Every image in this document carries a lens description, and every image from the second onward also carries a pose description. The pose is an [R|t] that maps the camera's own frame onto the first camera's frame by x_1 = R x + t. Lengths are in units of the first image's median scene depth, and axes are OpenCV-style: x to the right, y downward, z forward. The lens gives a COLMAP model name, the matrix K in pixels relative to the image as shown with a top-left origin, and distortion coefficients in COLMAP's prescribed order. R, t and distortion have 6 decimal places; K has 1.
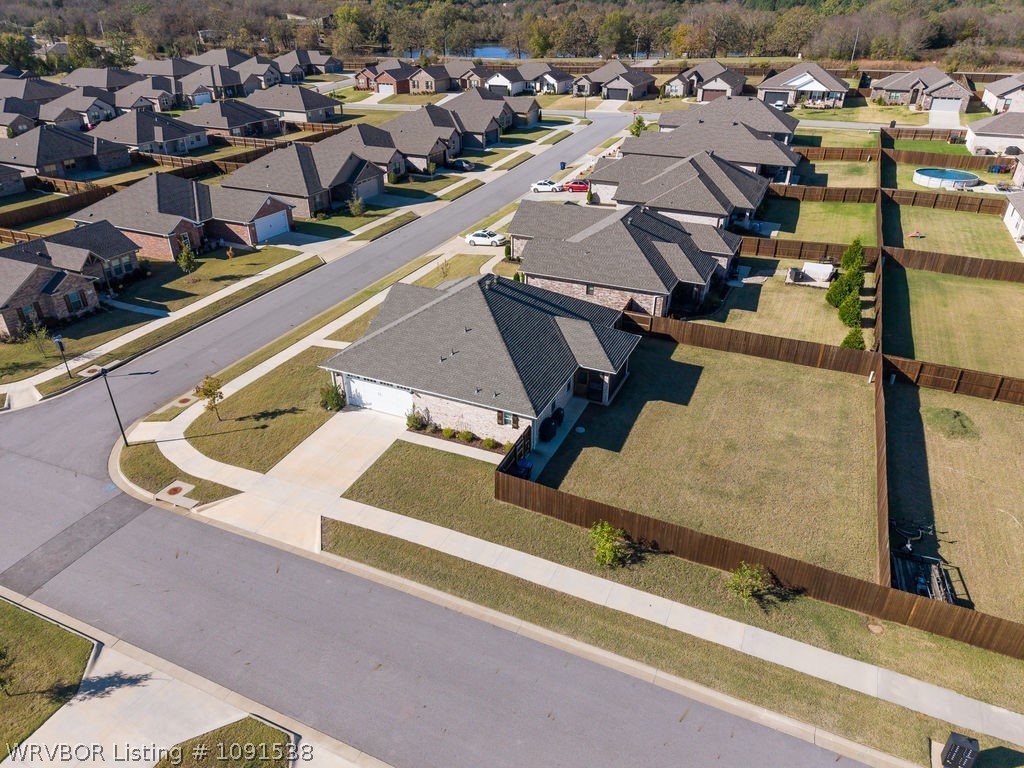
lens RADIAL K [[682.0, 0, 508.8], [0, 682.0, 383.7], [0, 0, 1]] dist [0.030683, -0.031527]
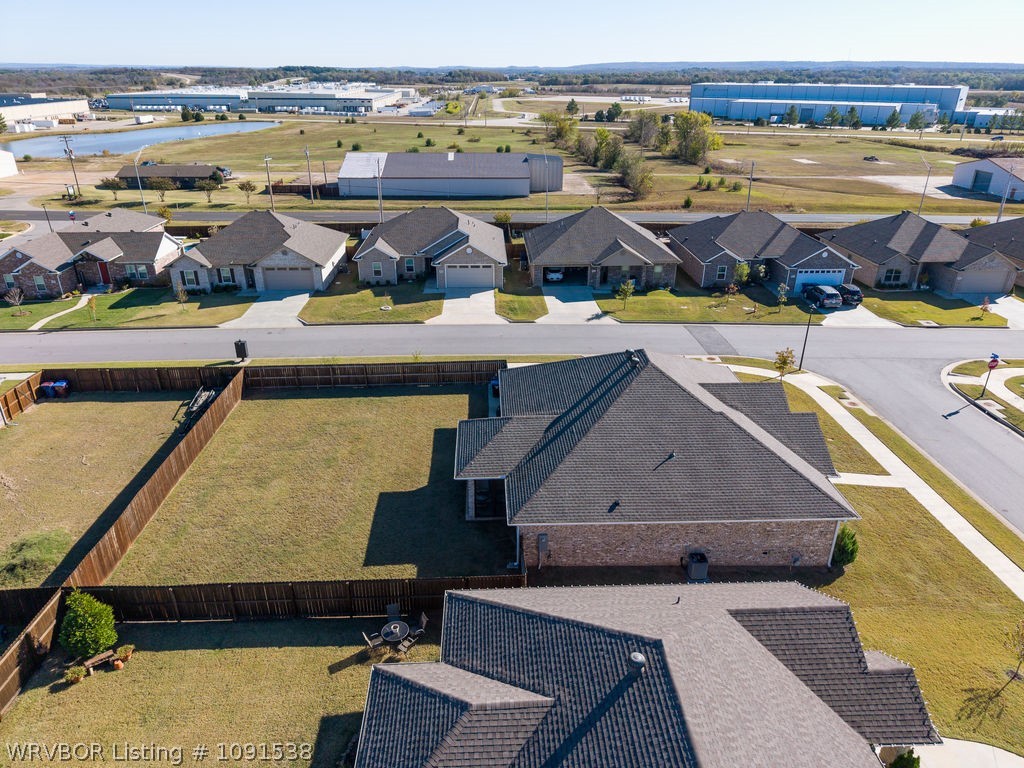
lens RADIAL K [[682.0, 0, 514.3], [0, 682.0, 385.4], [0, 0, 1]] dist [0.030683, -0.031527]
pose [[-0.889762, 0.185724, -0.416929, 0.304274], [-0.225639, 0.615053, 0.755511, -0.490318], [0.396750, 0.766300, -0.505344, 0.965005]]
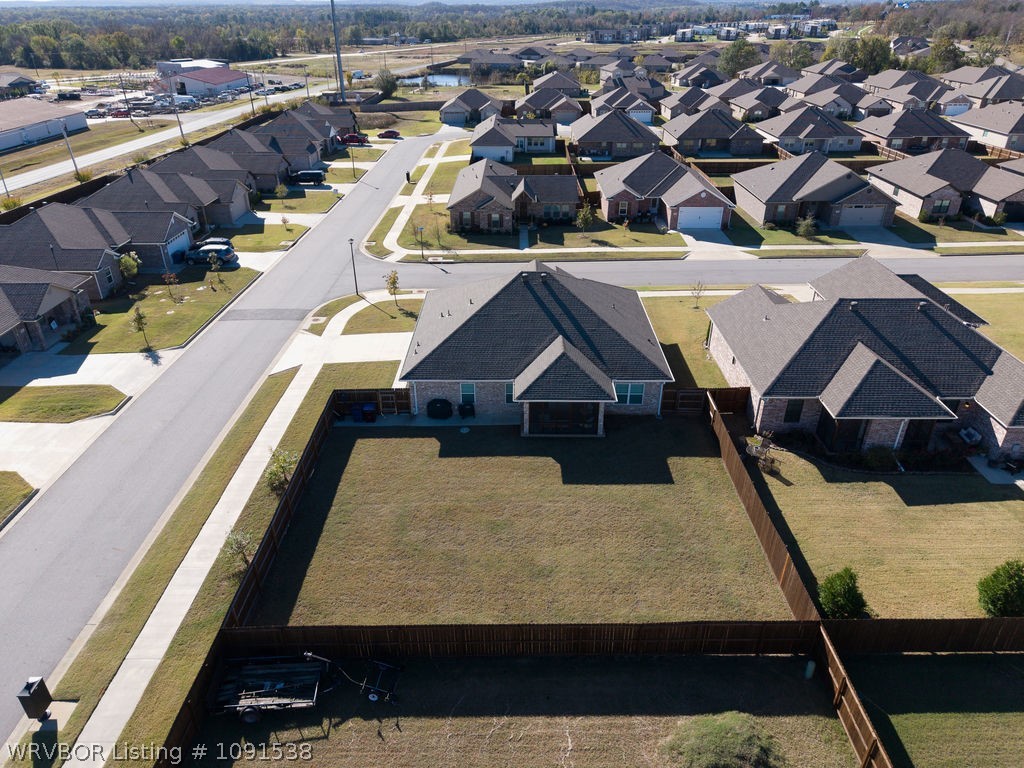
lens RADIAL K [[682.0, 0, 512.3], [0, 682.0, 383.8], [0, 0, 1]] dist [0.030683, -0.031527]
pose [[0.408537, 0.434895, -0.802474, 0.592179], [-0.439495, 0.864286, 0.244648, -0.173605], [0.799964, 0.252736, 0.544227, 0.328679]]
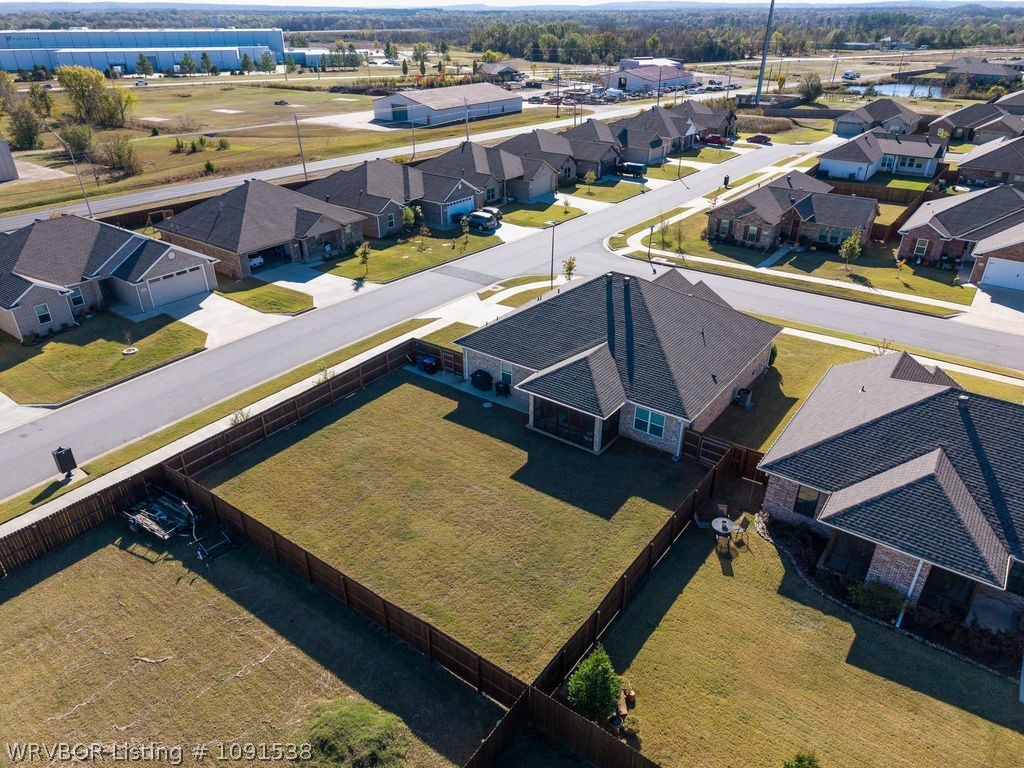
lens RADIAL K [[682.0, 0, 512.6], [0, 682.0, 384.2], [0, 0, 1]] dist [0.030683, -0.031527]
pose [[-0.208233, 0.463425, -0.861322, 0.637002], [-0.473087, 0.723037, 0.503395, -0.322317], [0.856054, 0.512304, 0.068681, 0.622736]]
